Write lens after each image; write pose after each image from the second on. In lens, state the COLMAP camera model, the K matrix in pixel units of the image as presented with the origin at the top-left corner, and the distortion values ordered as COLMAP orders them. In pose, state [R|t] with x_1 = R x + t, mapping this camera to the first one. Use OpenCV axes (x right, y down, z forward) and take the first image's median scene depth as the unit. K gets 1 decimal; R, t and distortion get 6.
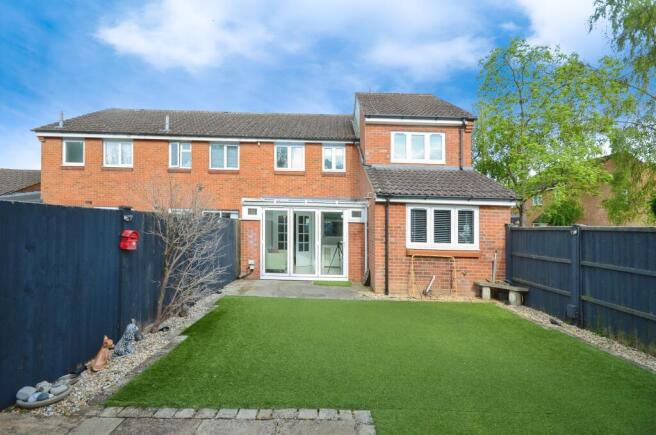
lens RADIAL K [[303.9, 0, 329.0], [0, 303.9, 219.4], [0, 0, 1]] dist [-0.000431, -0.003198]
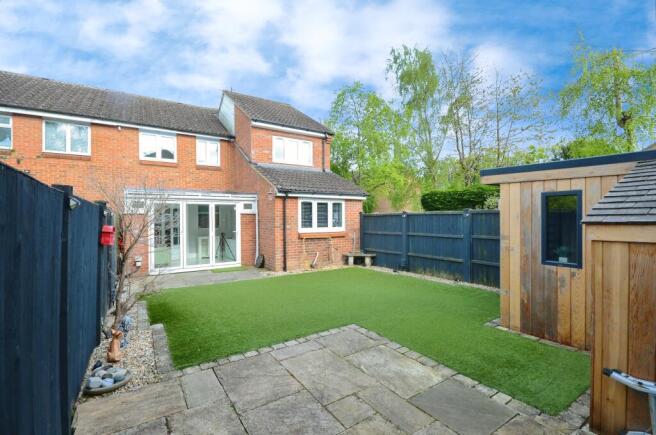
lens RADIAL K [[303.9, 0, 323.5], [0, 303.9, 217.0], [0, 0, 1]] dist [-0.000431, -0.003198]
pose [[0.836515, -0.029284, 0.547161, -0.345683], [0.017745, 0.999495, 0.026362, -0.002588], [-0.547657, -0.012343, 0.836612, -0.115940]]
